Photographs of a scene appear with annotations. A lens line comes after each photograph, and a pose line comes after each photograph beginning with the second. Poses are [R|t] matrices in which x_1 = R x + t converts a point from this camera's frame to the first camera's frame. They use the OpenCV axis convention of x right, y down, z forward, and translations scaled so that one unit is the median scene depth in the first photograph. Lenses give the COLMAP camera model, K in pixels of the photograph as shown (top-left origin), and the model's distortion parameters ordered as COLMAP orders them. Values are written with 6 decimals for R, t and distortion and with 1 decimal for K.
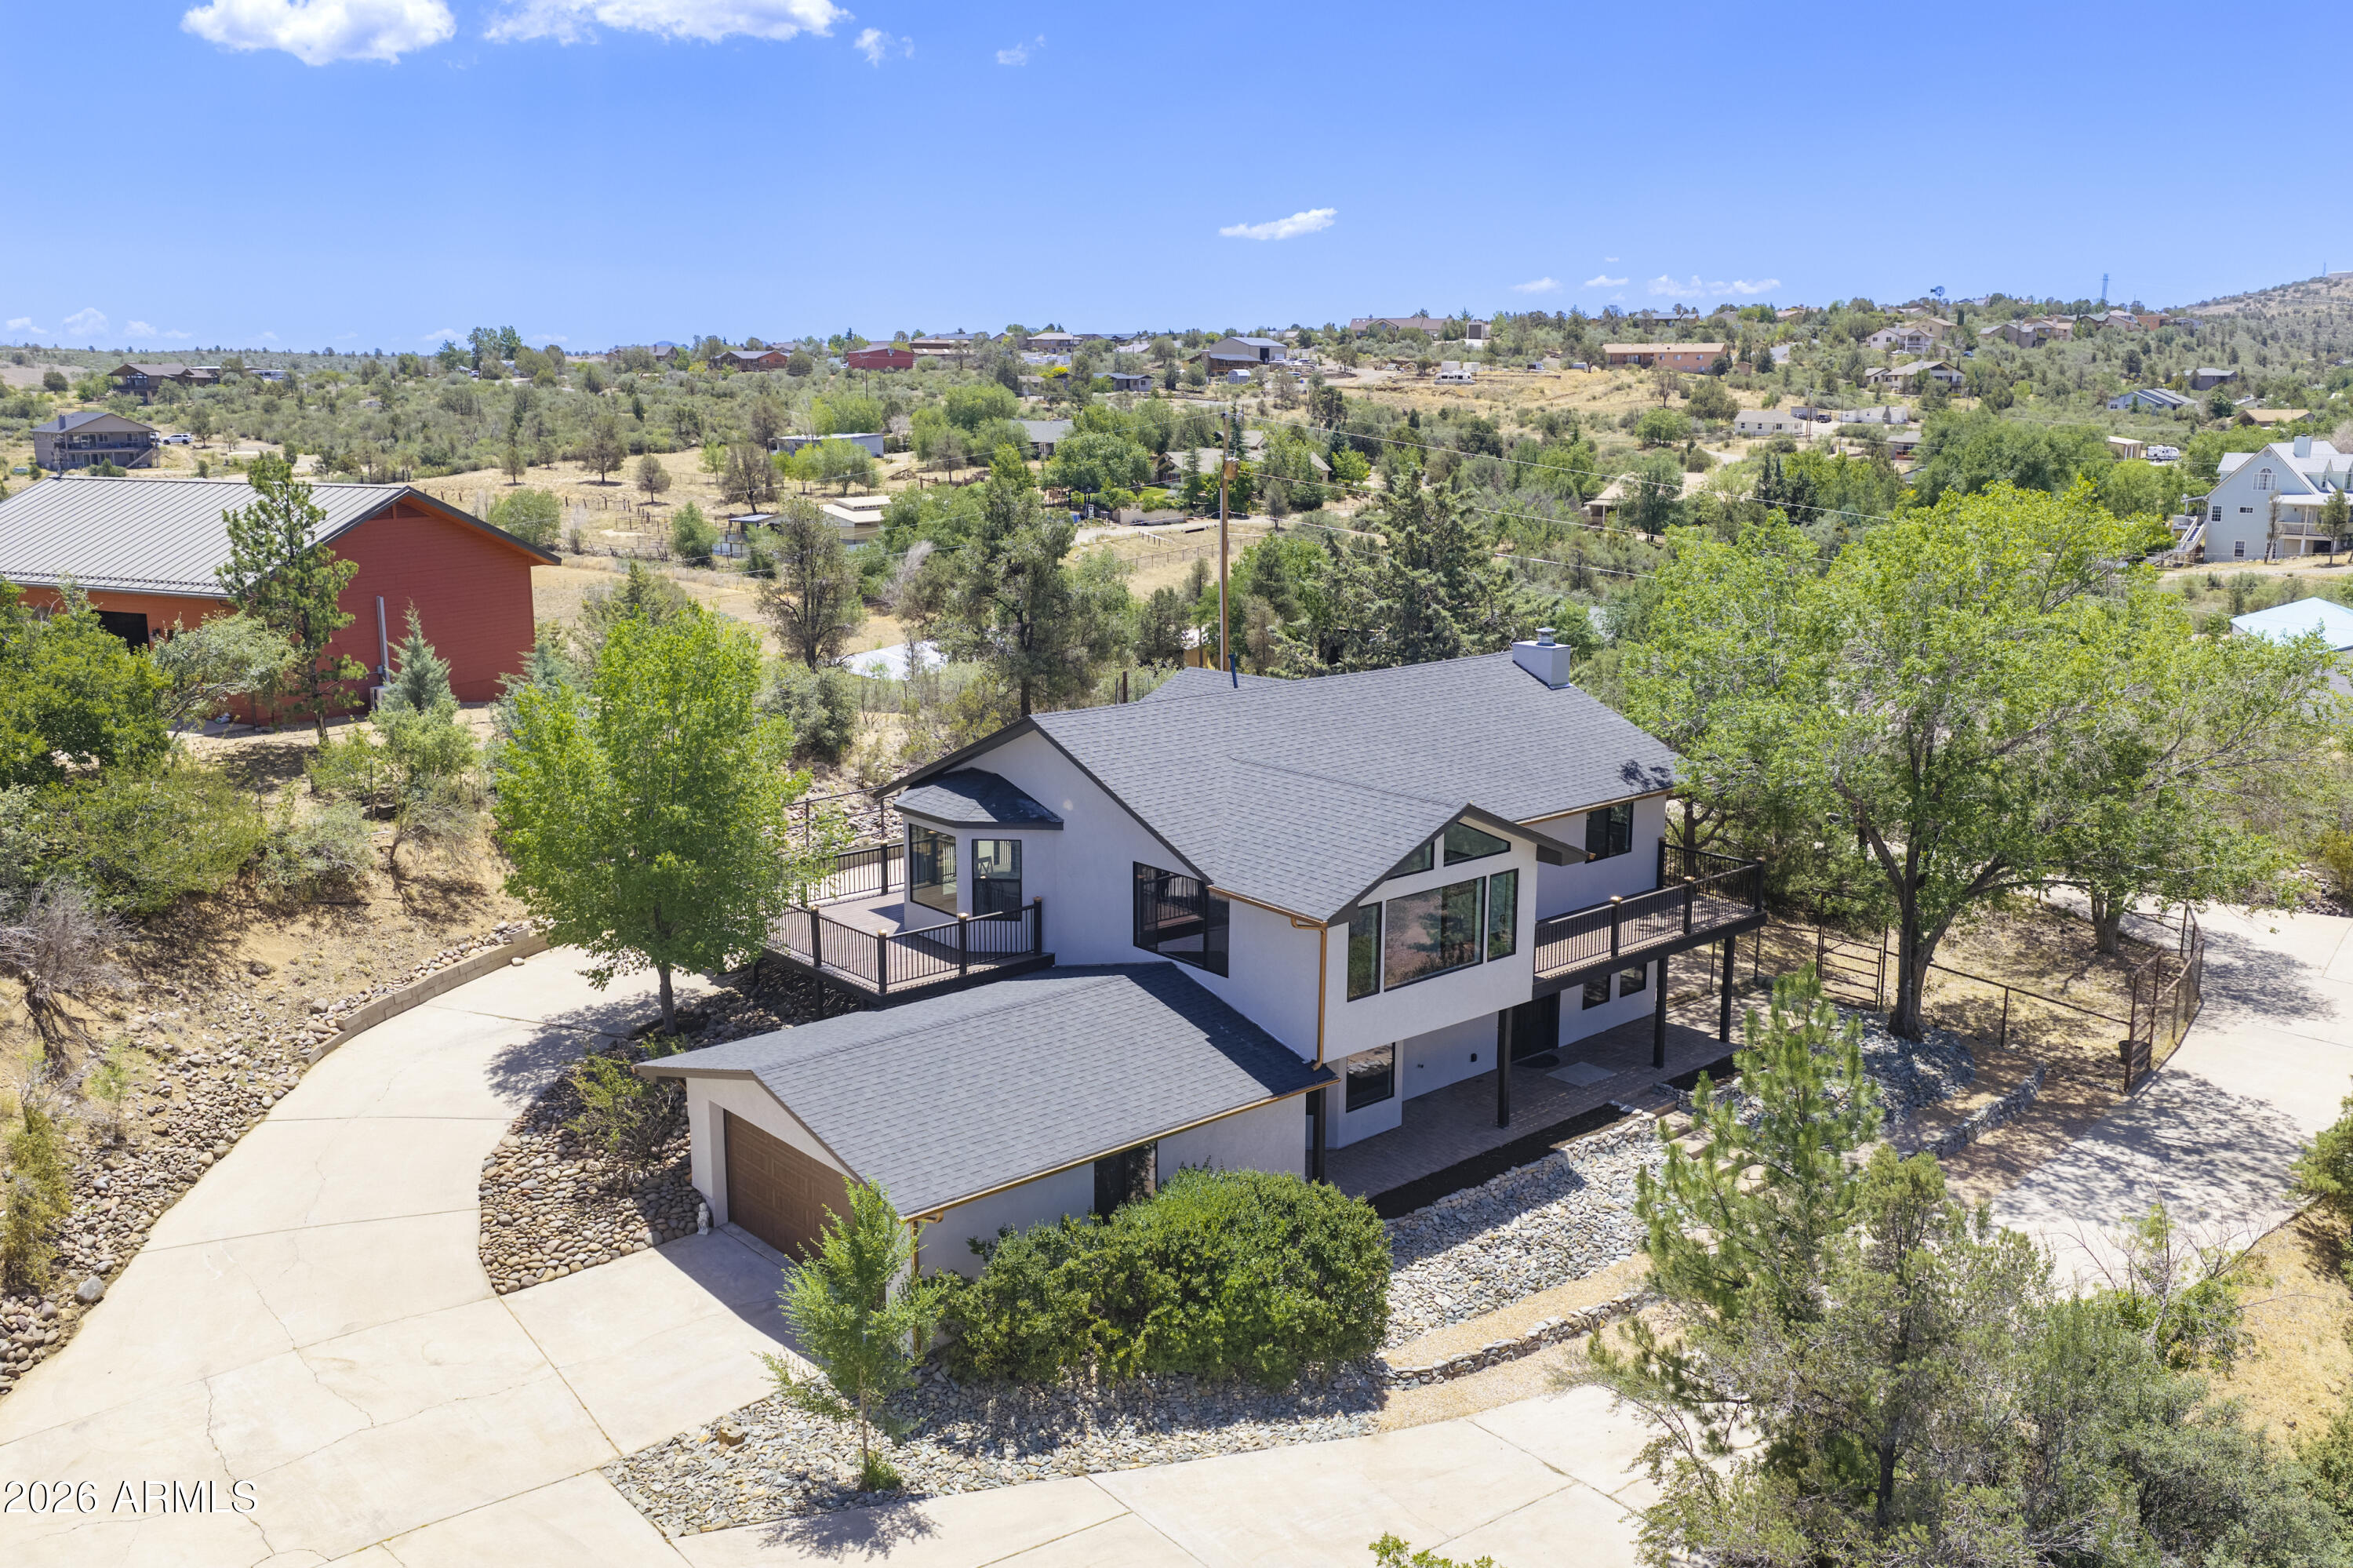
lens RADIAL K [[1959.6, 0, 1199.9], [0, 1959.6, 761.2], [0, 0, 1]] dist [0.020680, -0.039207]
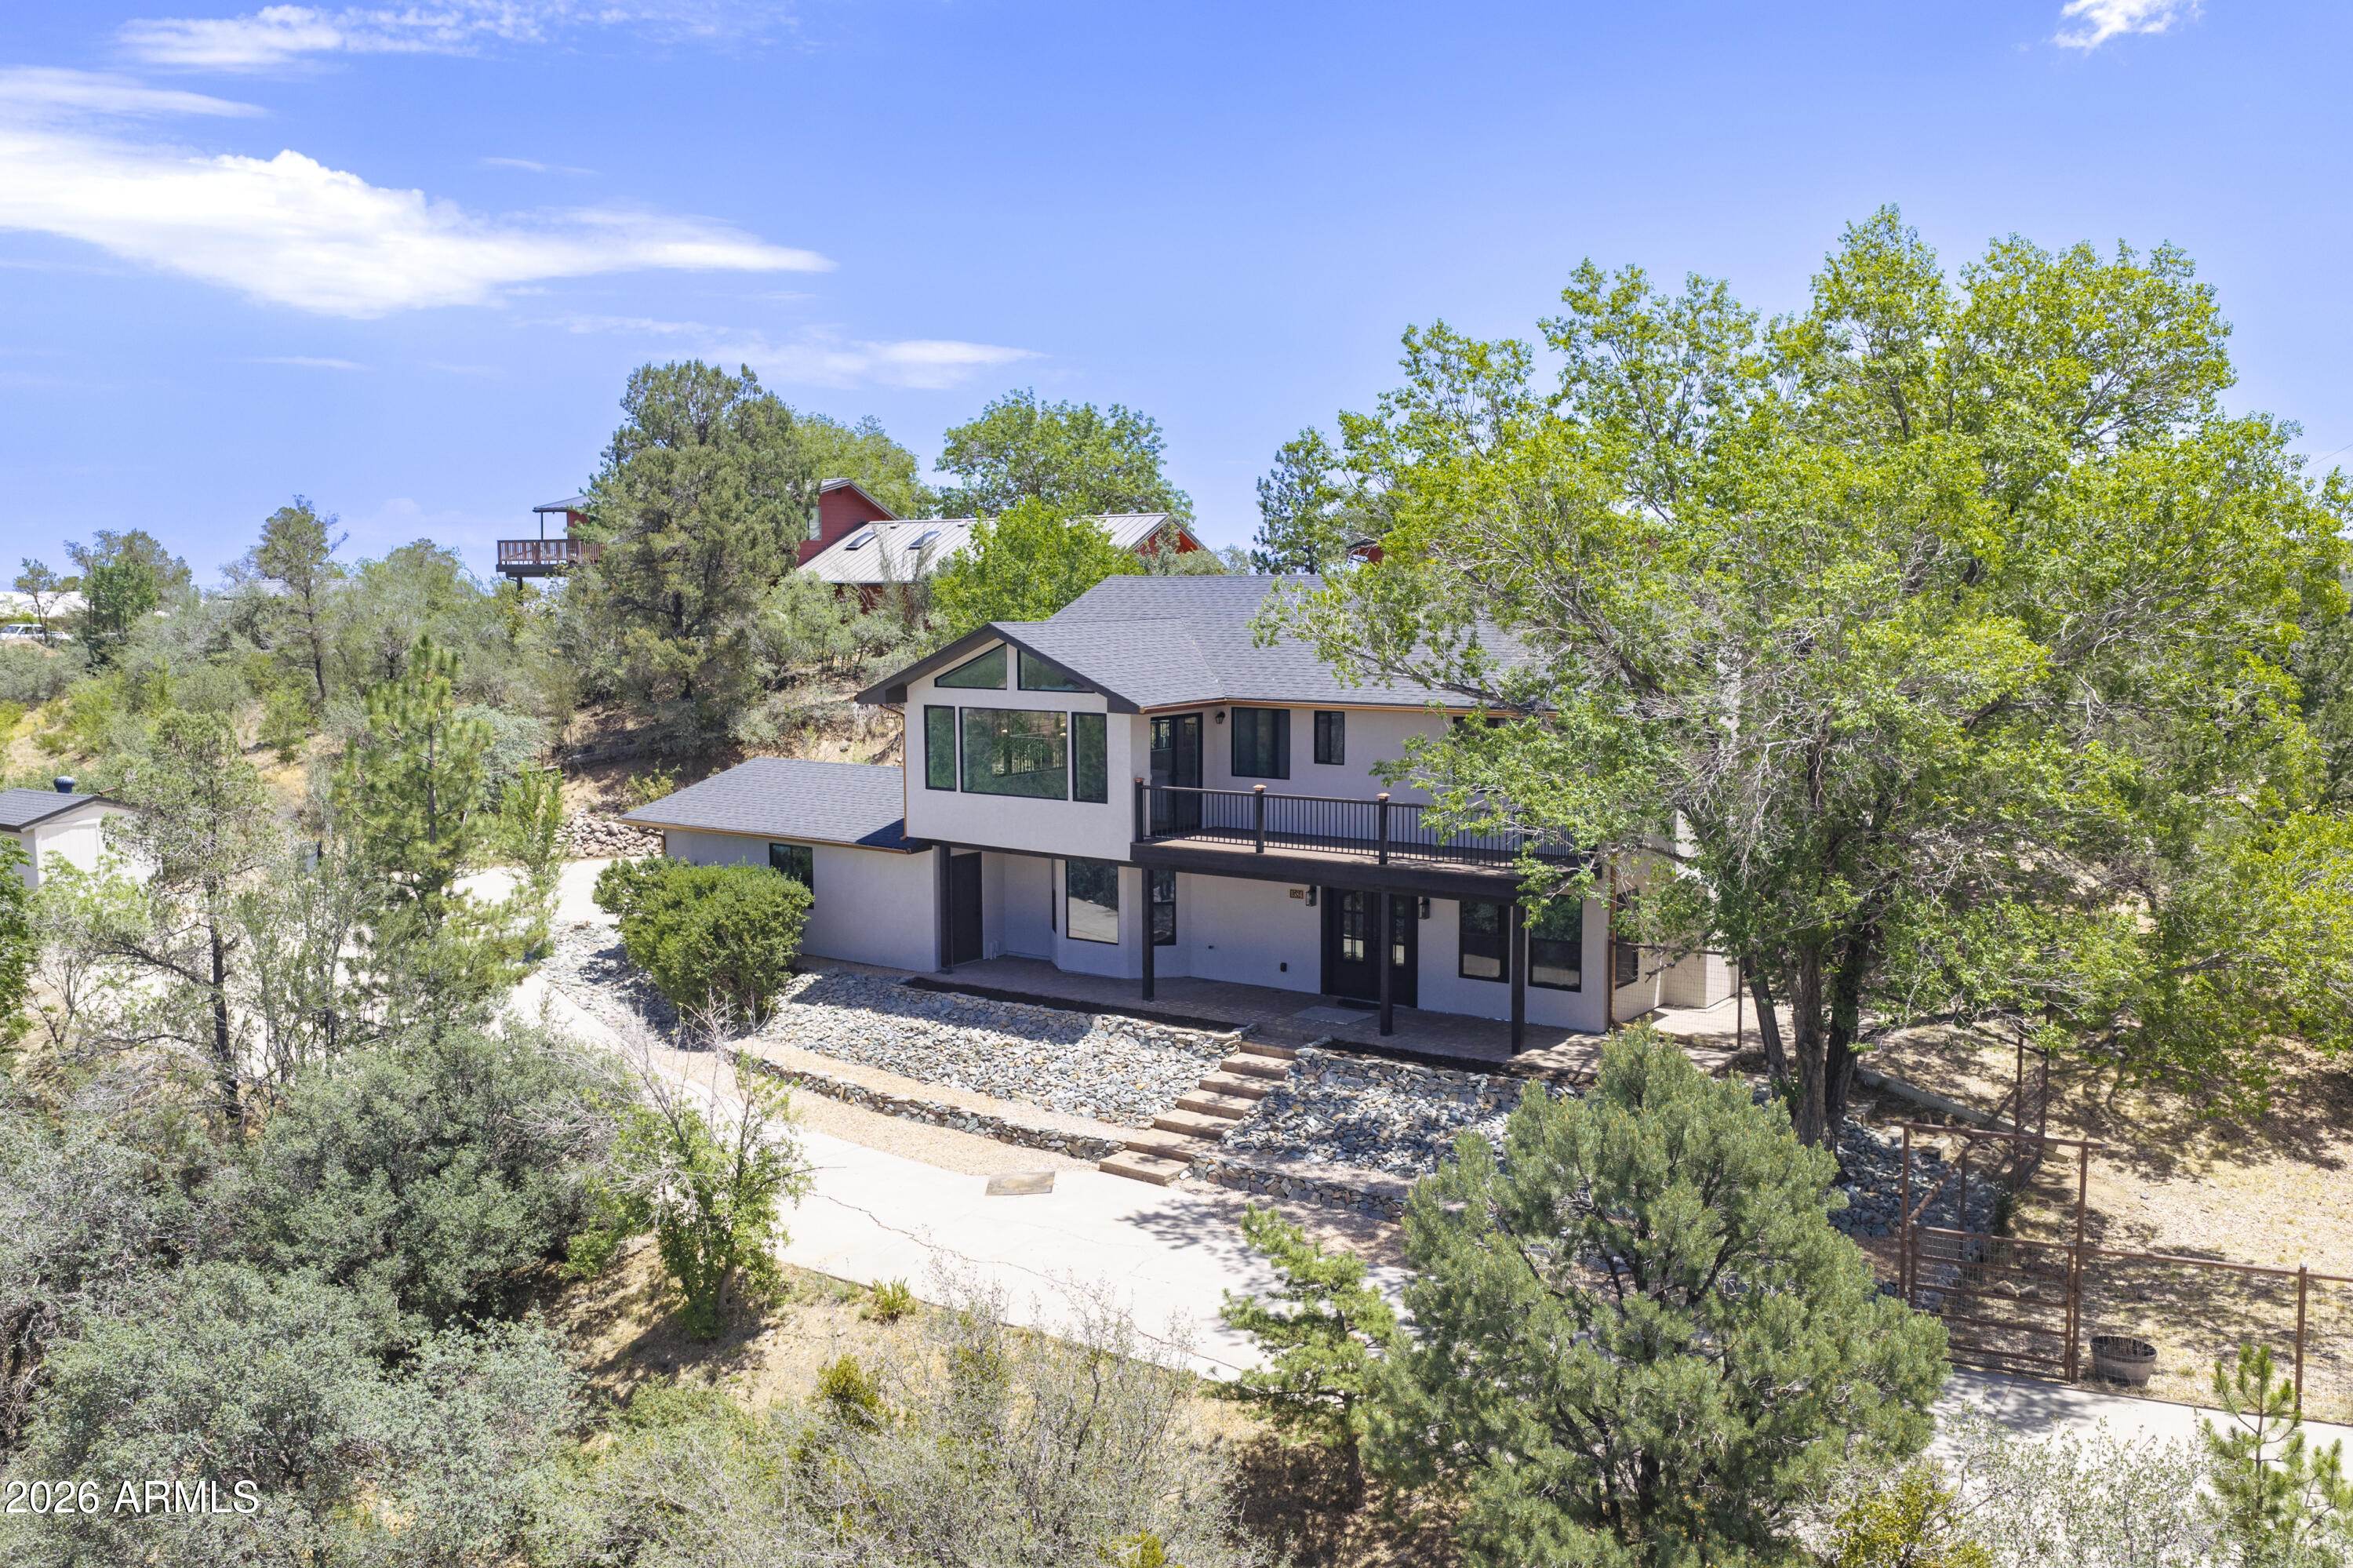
lens RADIAL K [[1959.6, 0, 1173.2], [0, 1959.6, 774.4], [0, 0, 1]] dist [0.020680, -0.039207]
pose [[0.209001, 0.089645, -0.973798, 1.060578], [-0.176658, 0.982868, 0.052565, 0.025028], [0.961827, 0.161043, 0.221257, 0.769097]]
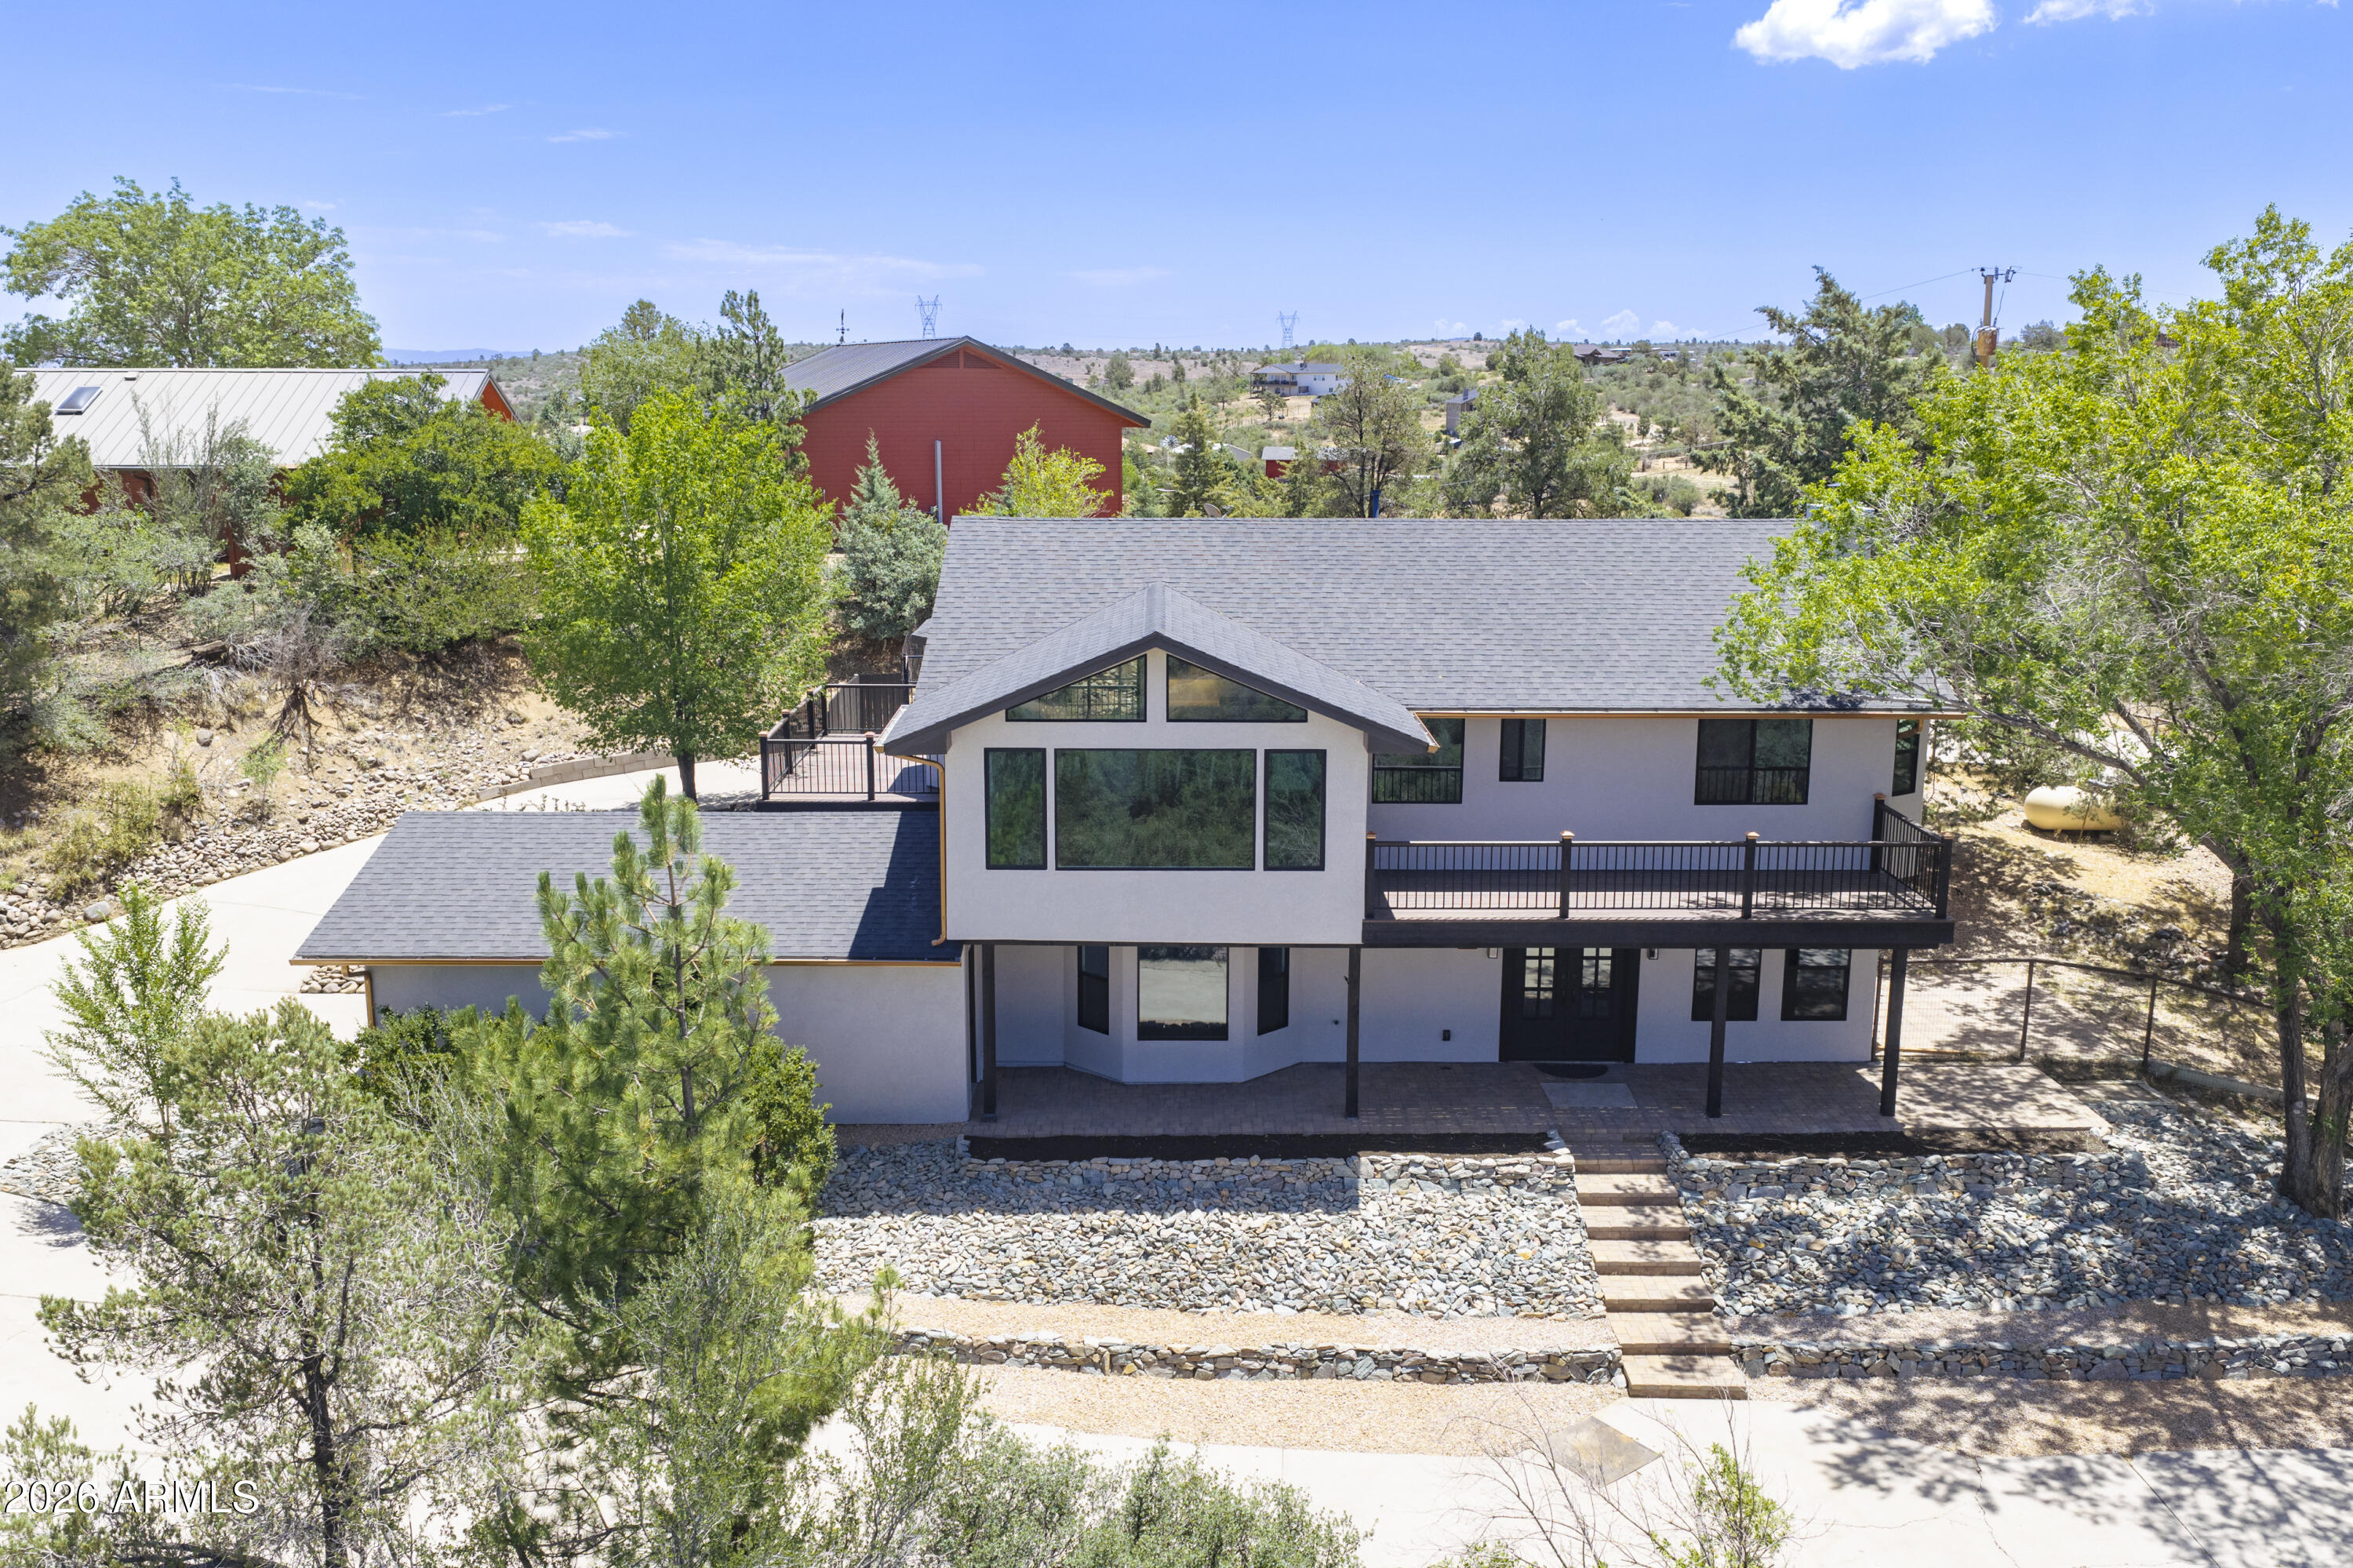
lens RADIAL K [[1959.6, 0, 1181.0], [0, 1959.6, 773.6], [0, 0, 1]] dist [0.020680, -0.039207]
pose [[0.751330, 0.130098, -0.646976, 0.549915], [-0.124391, 0.990721, 0.054766, 0.028466], [0.648097, 0.039331, 0.760541, 0.396280]]
